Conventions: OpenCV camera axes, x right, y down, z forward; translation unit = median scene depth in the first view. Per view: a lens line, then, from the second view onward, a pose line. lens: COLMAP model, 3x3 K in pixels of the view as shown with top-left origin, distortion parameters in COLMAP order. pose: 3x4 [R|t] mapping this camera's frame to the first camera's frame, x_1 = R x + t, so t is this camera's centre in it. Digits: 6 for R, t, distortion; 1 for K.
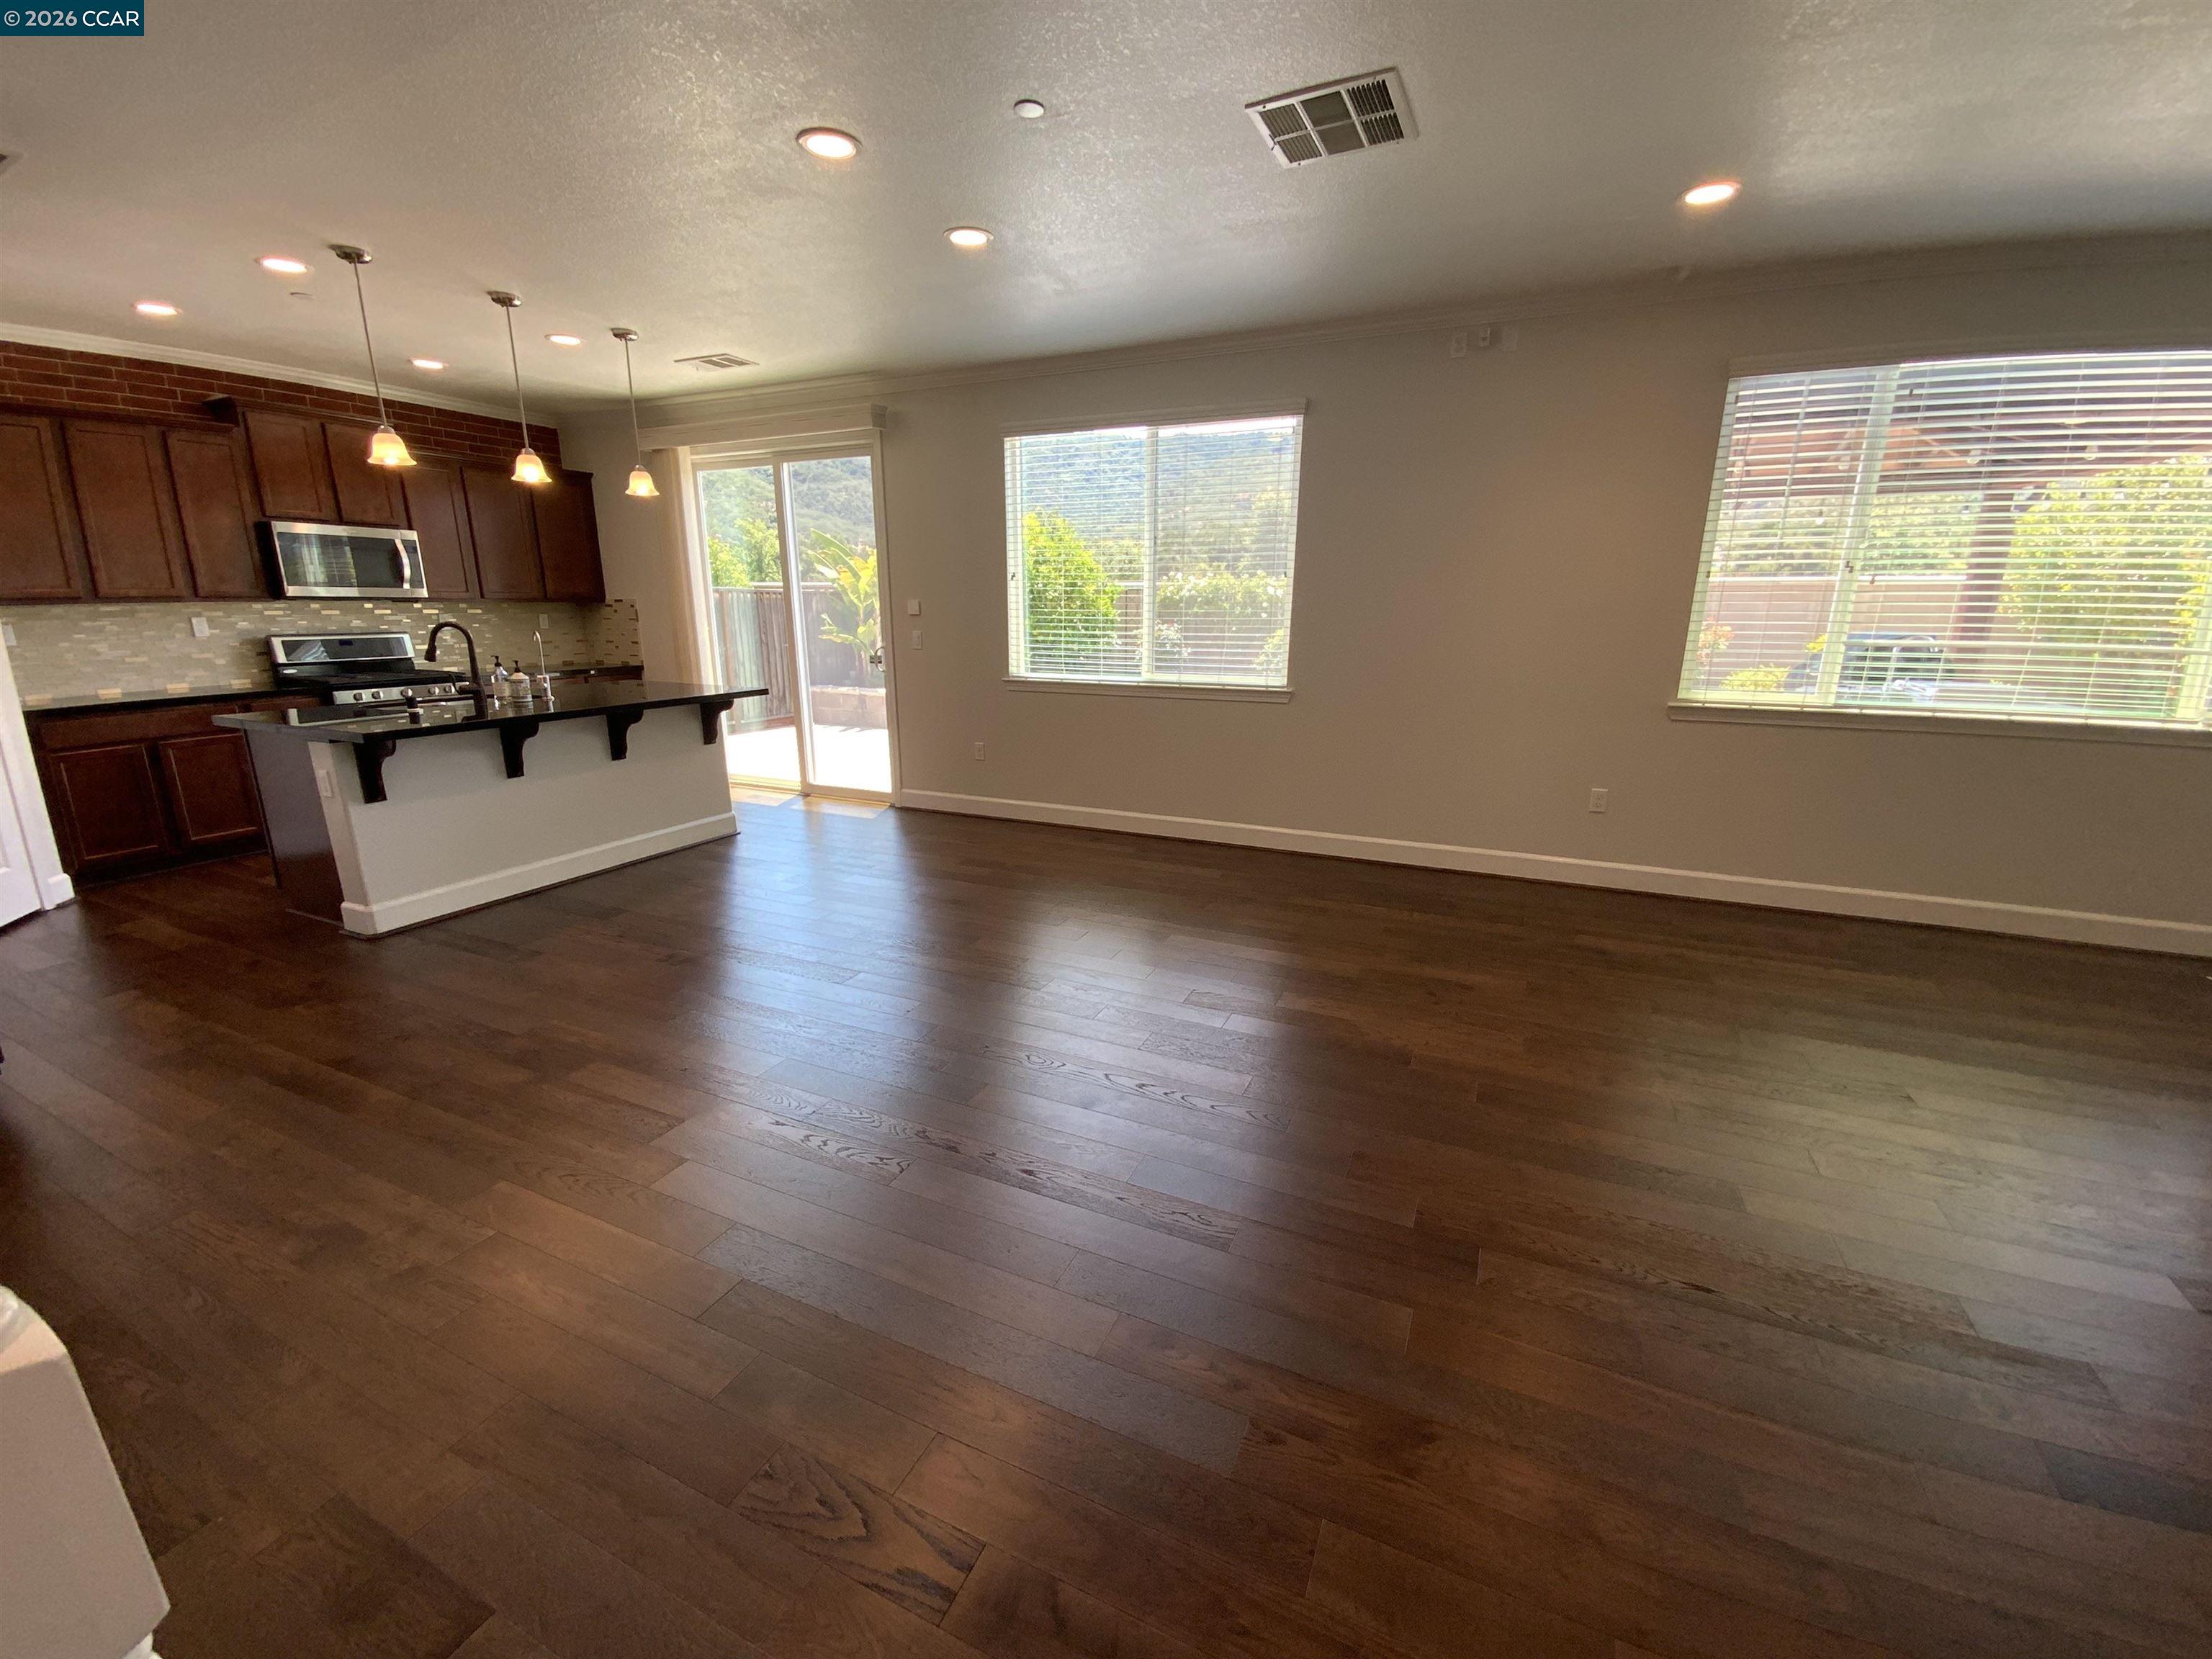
lens RADIAL K [[899.9, 0, 1106.0], [0, 899.9, 829.5], [0, 0, 1]] dist [0.017325, -0.017150]
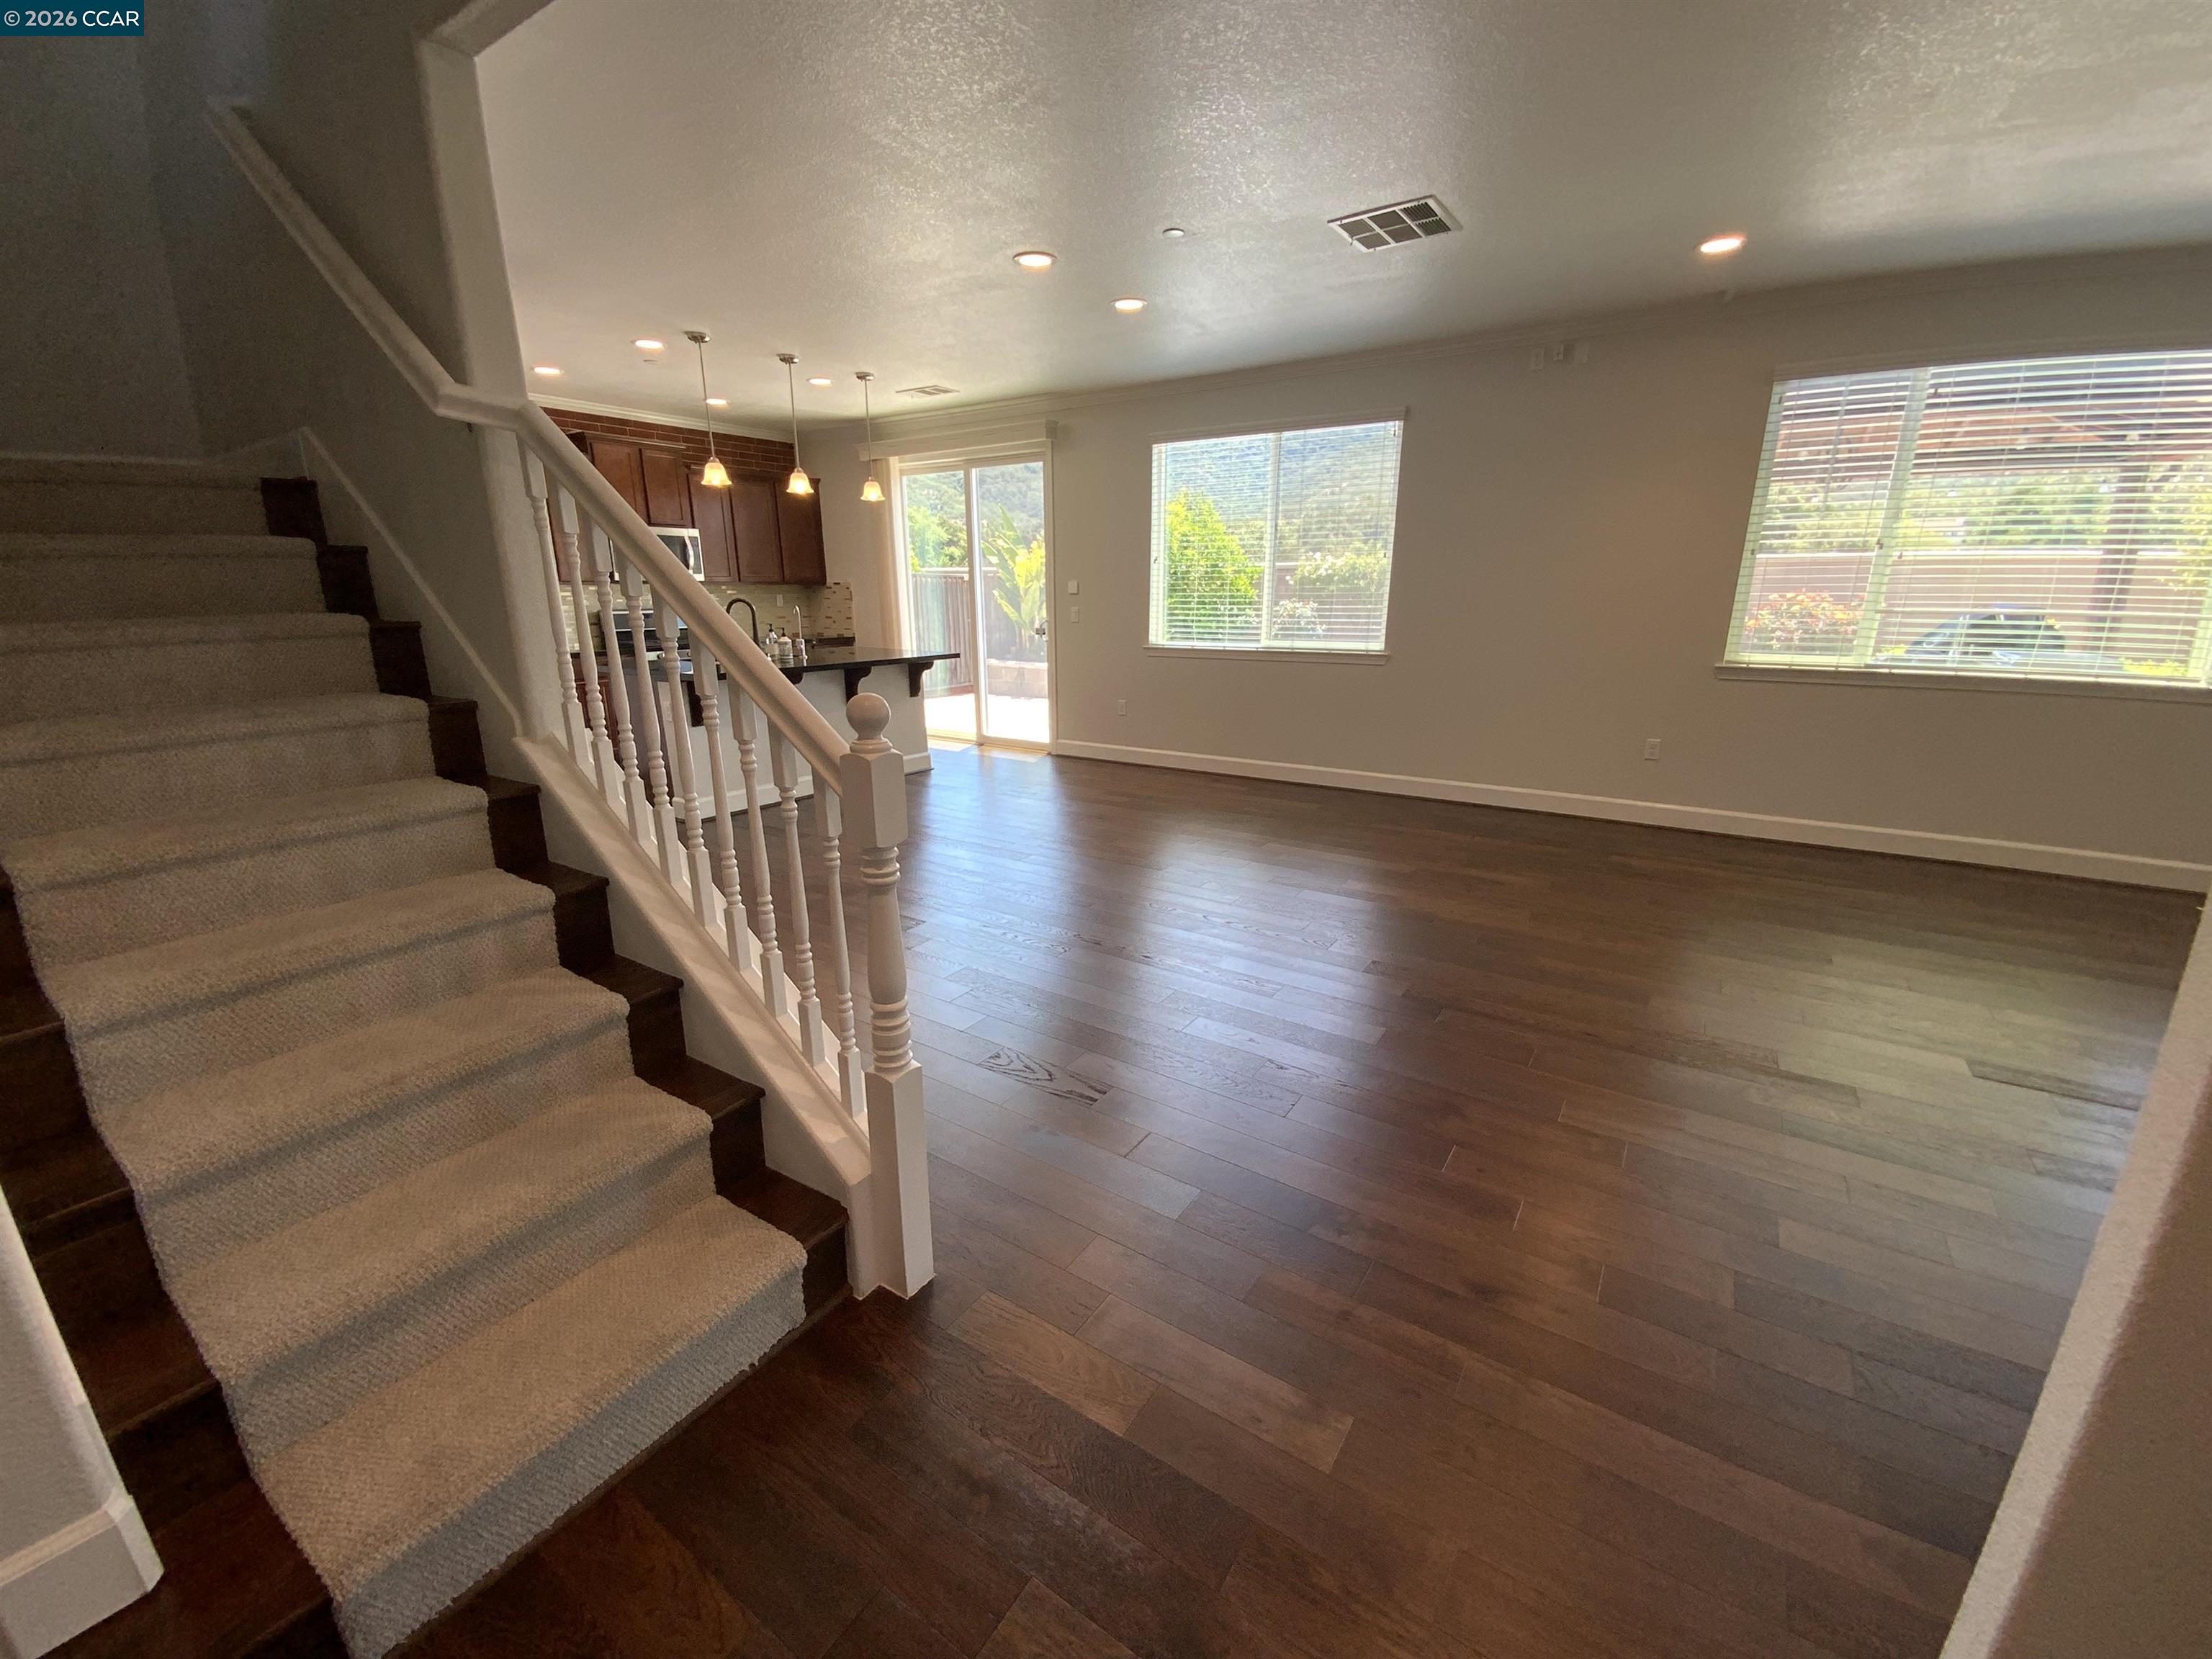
lens RADIAL K [[899.9, 0, 1106.0], [0, 899.9, 829.5], [0, 0, 1]] dist [0.017325, -0.017150]
pose [[0.987385, 0.034738, -0.154478, 0.031915], [-0.031719, 0.999255, 0.021967, 0.060168], [0.155126, -0.016790, 0.987752, -0.225773]]
